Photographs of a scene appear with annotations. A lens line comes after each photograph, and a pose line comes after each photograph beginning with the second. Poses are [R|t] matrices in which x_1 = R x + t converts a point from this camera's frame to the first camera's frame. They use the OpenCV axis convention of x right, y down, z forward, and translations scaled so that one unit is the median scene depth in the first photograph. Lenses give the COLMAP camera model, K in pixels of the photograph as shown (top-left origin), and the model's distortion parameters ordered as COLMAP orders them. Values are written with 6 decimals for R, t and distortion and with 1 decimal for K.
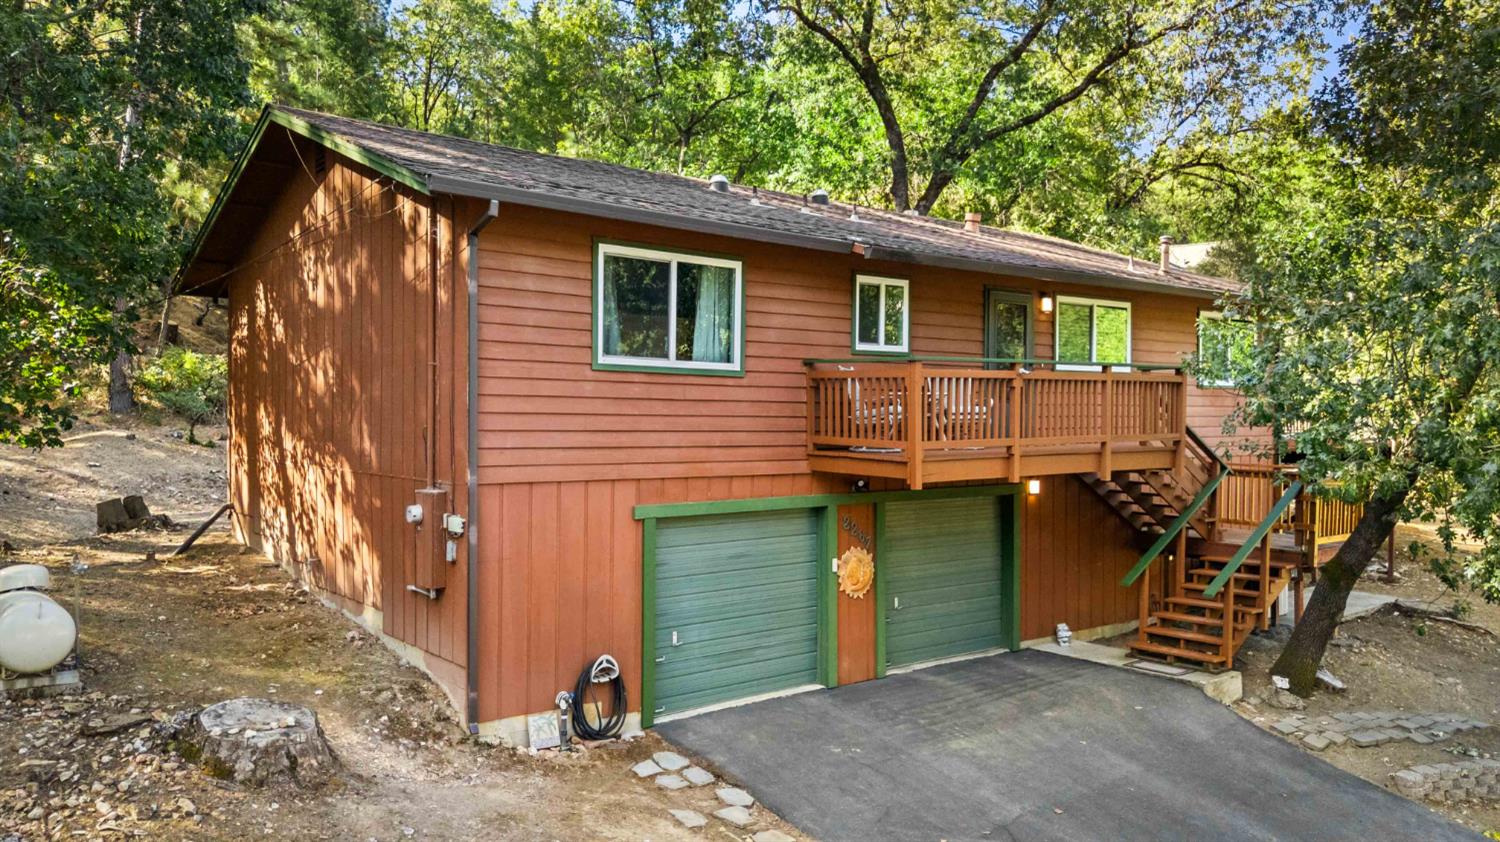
lens RADIAL K [[1098.8, 0, 750.0], [0, 1098.8, 421.0], [0, 0, 1]] dist [0.077561, -0.069202]
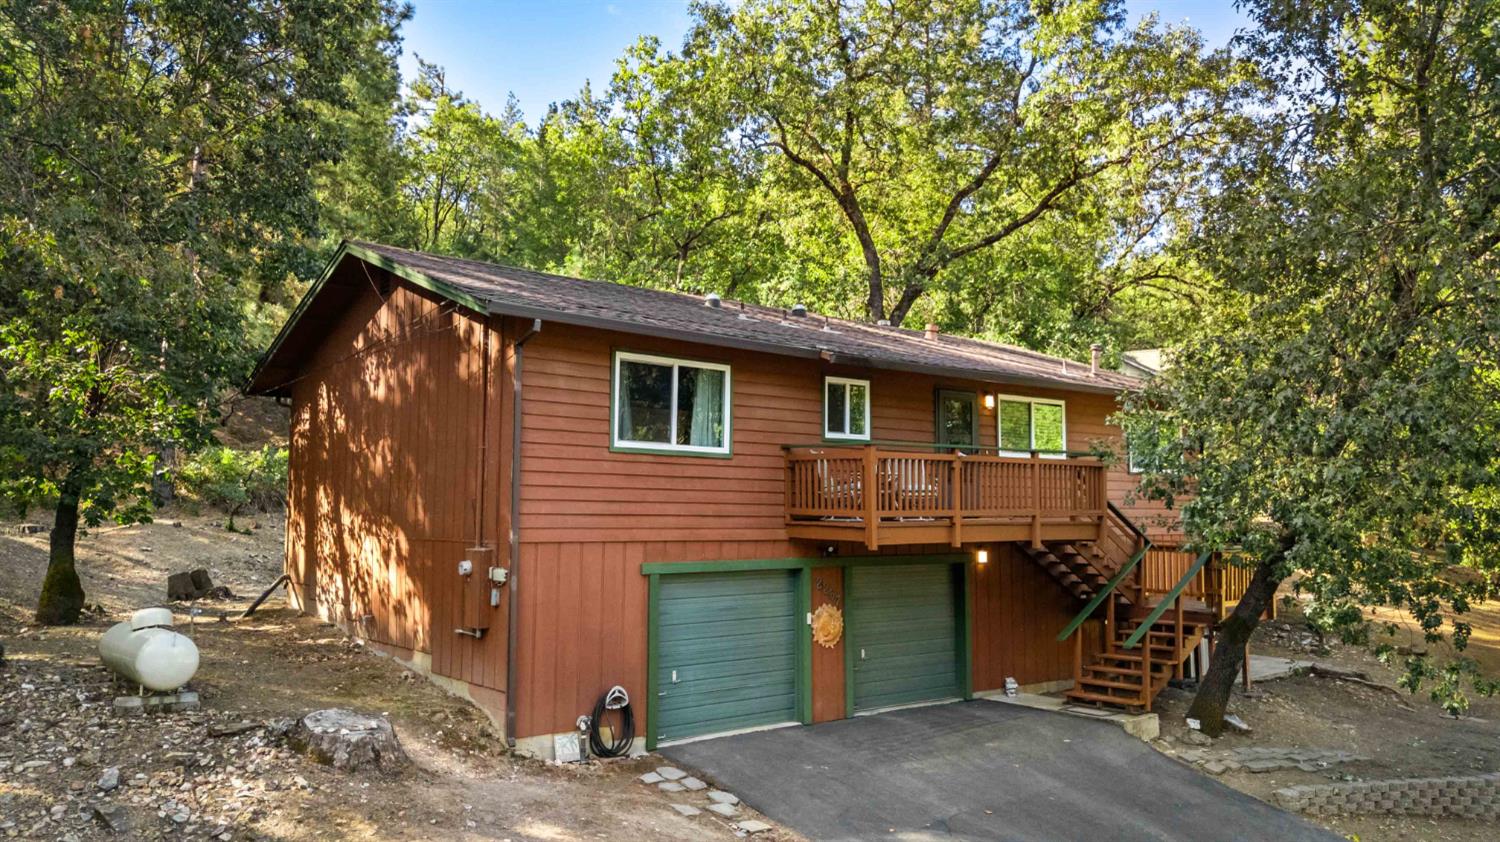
lens RADIAL K [[1098.8, 0, 750.0], [0, 1098.8, 421.0], [0, 0, 1]] dist [0.077561, -0.069202]
pose [[0.999991, -0.000725, 0.004253, 0.008013], [0.001114, 0.995745, -0.092146, 0.026941], [-0.004168, 0.092150, 0.995736, -0.193299]]
